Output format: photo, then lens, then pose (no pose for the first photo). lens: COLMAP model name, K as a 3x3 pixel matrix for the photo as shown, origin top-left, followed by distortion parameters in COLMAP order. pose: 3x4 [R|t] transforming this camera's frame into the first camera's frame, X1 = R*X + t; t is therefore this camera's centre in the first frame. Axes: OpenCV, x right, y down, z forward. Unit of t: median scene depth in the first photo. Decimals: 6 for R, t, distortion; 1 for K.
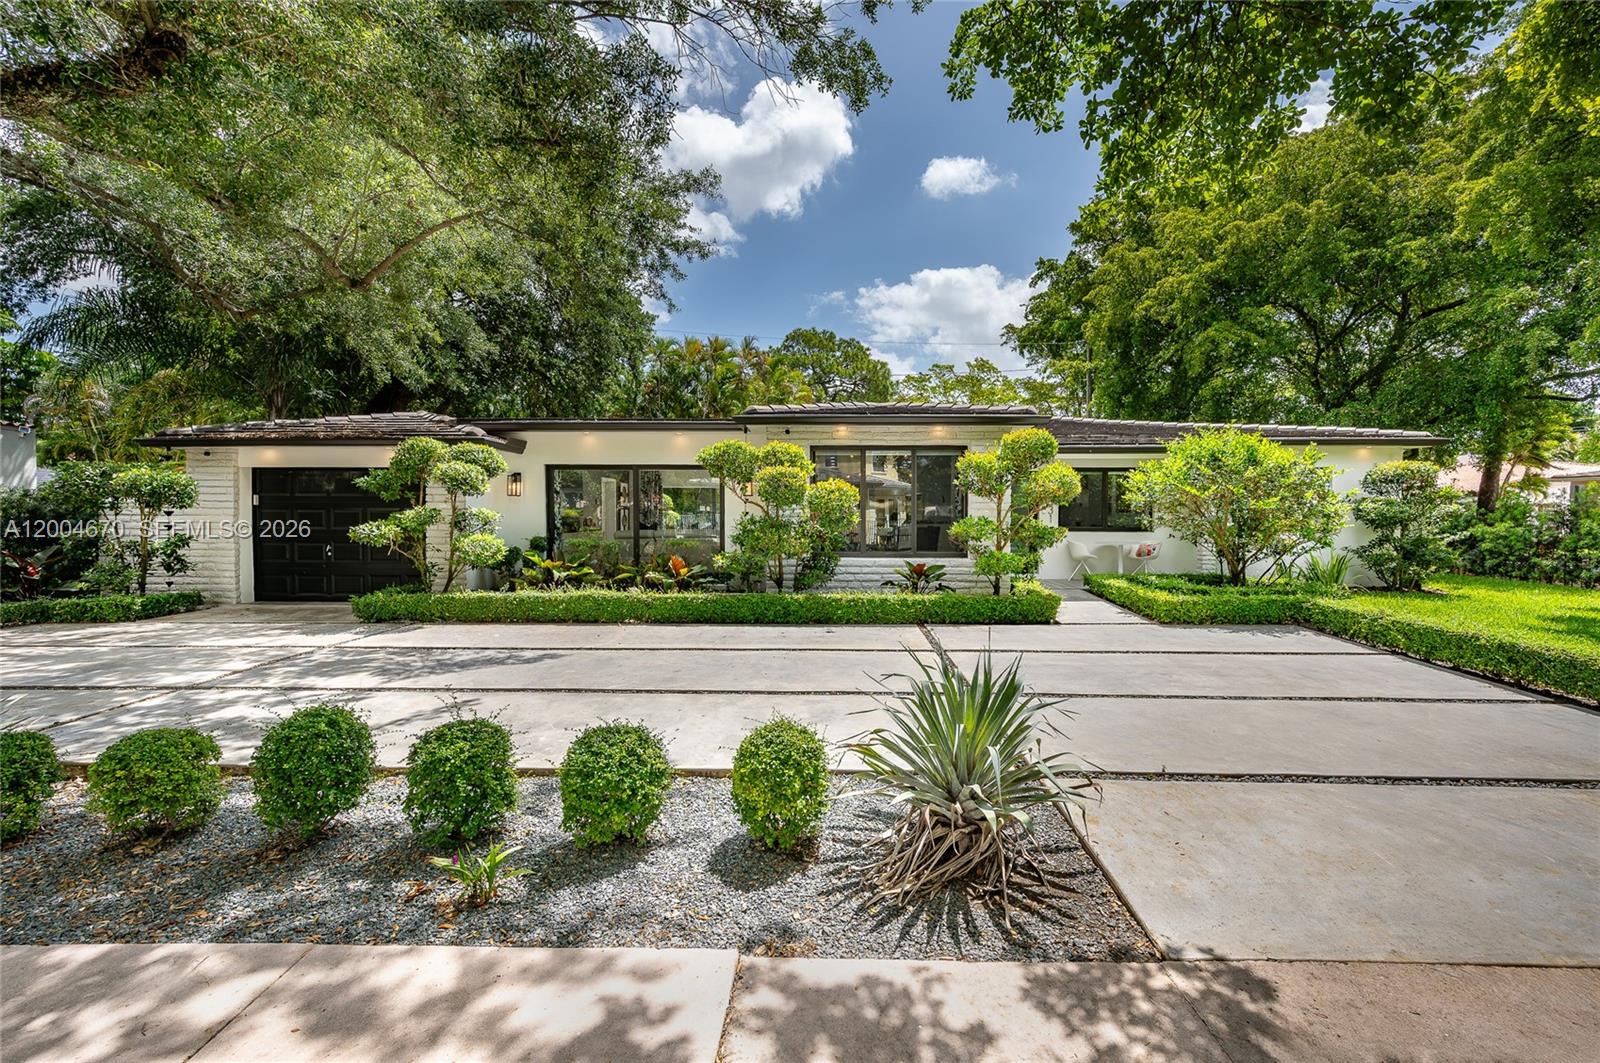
lens RADIAL K [[641.7, 0, 800.0], [0, 641.7, 531.5], [0, 0, 1]] dist [-0.000421, 0.000591]
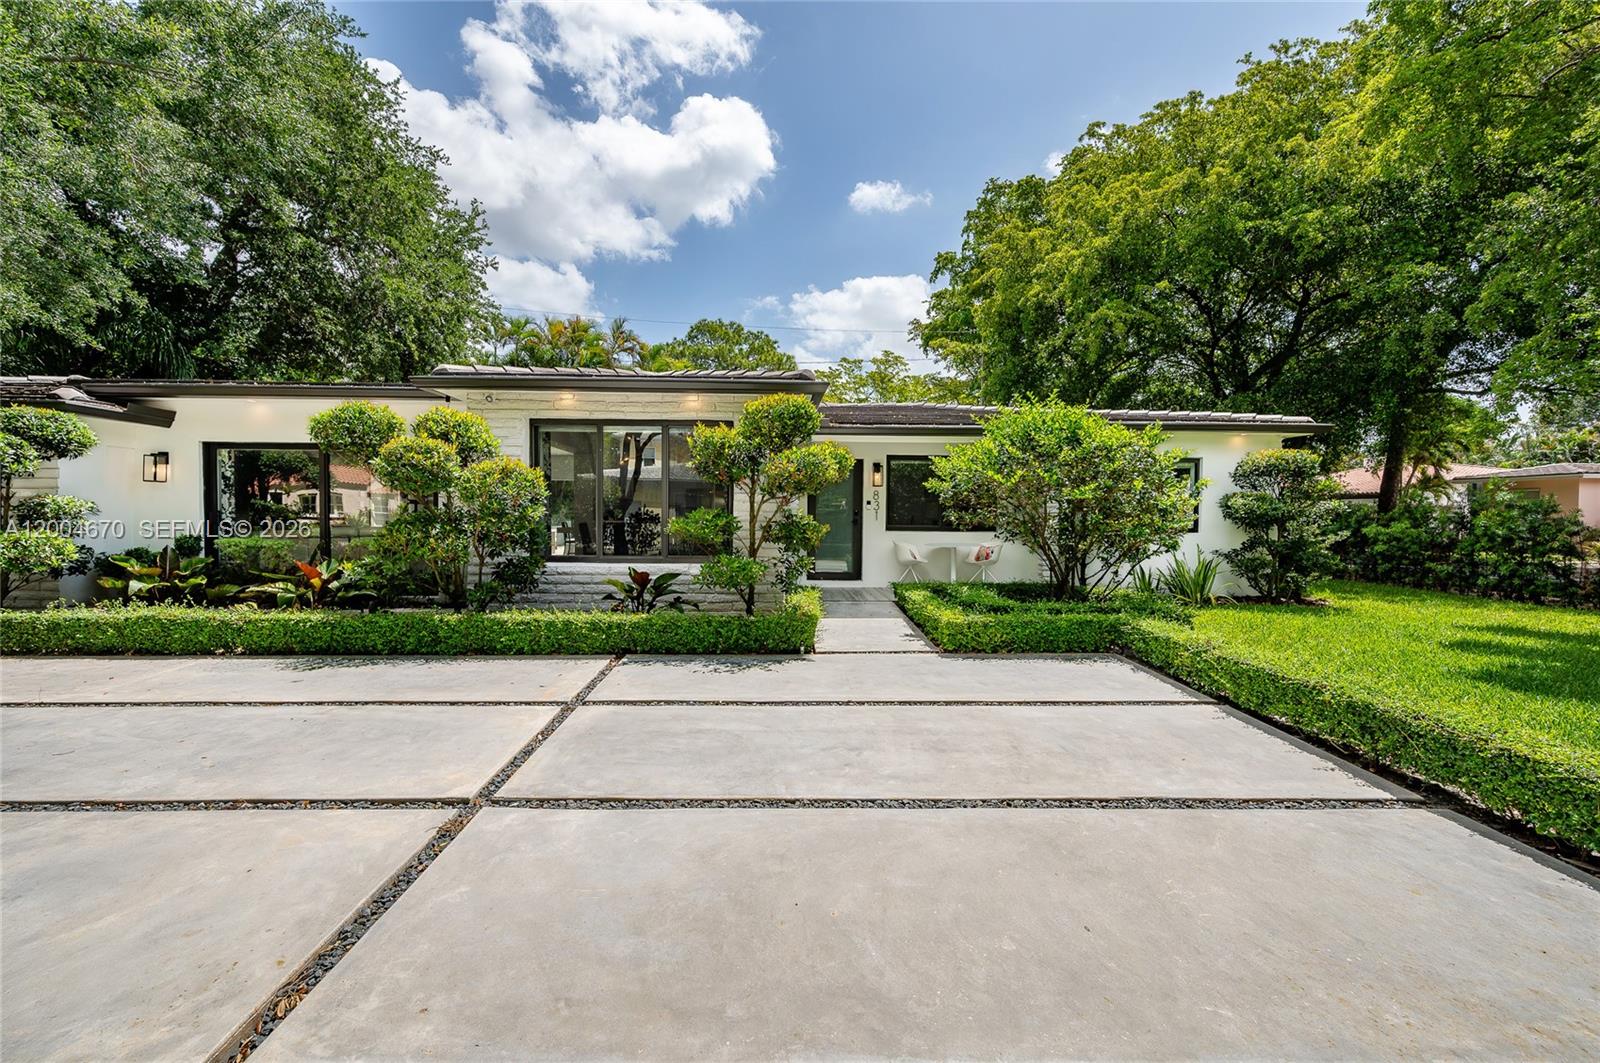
lens RADIAL K [[611.9, 0, 800.0], [0, 611.9, 531.5], [0, 0, 1]] dist [0.000842, -0.000098]
pose [[0.999079, 0.003089, 0.042808, 0.286819], [-0.003019, 0.999994, -0.001695, 0.002691], [-0.042813, 0.001564, 0.999082, 0.228371]]
